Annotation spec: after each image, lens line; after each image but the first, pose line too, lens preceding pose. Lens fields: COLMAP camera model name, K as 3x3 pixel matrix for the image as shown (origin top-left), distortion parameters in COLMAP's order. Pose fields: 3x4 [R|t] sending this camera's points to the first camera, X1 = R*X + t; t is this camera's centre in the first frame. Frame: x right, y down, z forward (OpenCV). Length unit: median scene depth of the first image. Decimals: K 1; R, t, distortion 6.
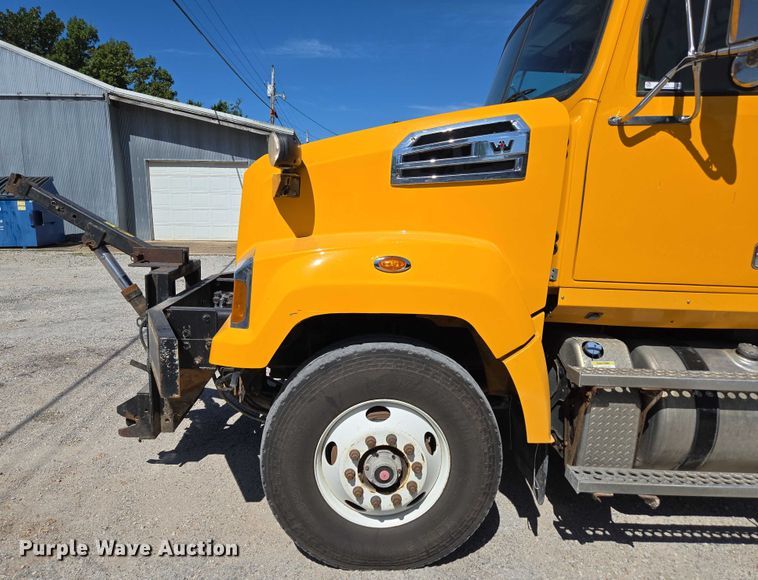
lens RADIAL K [[541.7, 0, 378.4], [0, 541.7, 323.2], [0, 0, 1]] dist [0.072707, -0.058227]
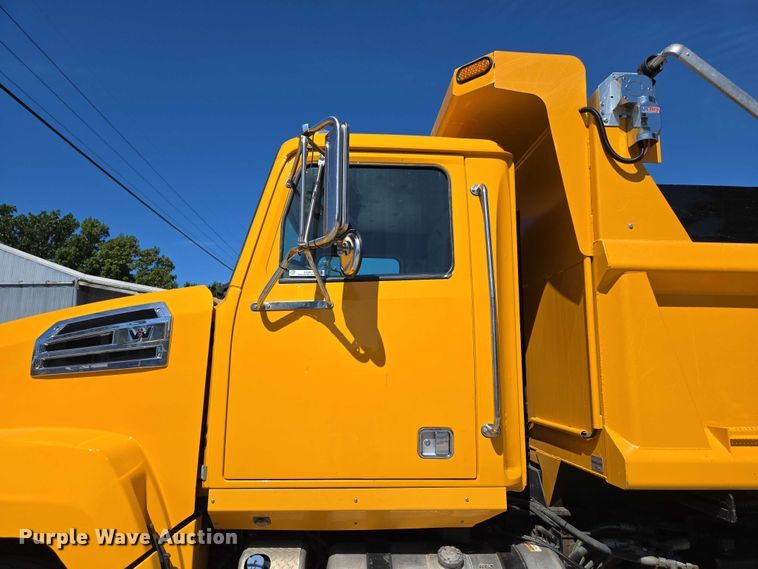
lens RADIAL K [[527.4, 0, 389.5], [0, 527.4, 295.8], [0, 0, 1]] dist [0.071311, -0.074788]
pose [[0.998374, -0.025281, 0.051087, 0.573154], [0.041300, 0.938554, -0.342654, -0.050226], [-0.039285, 0.344206, 0.938072, 0.096592]]
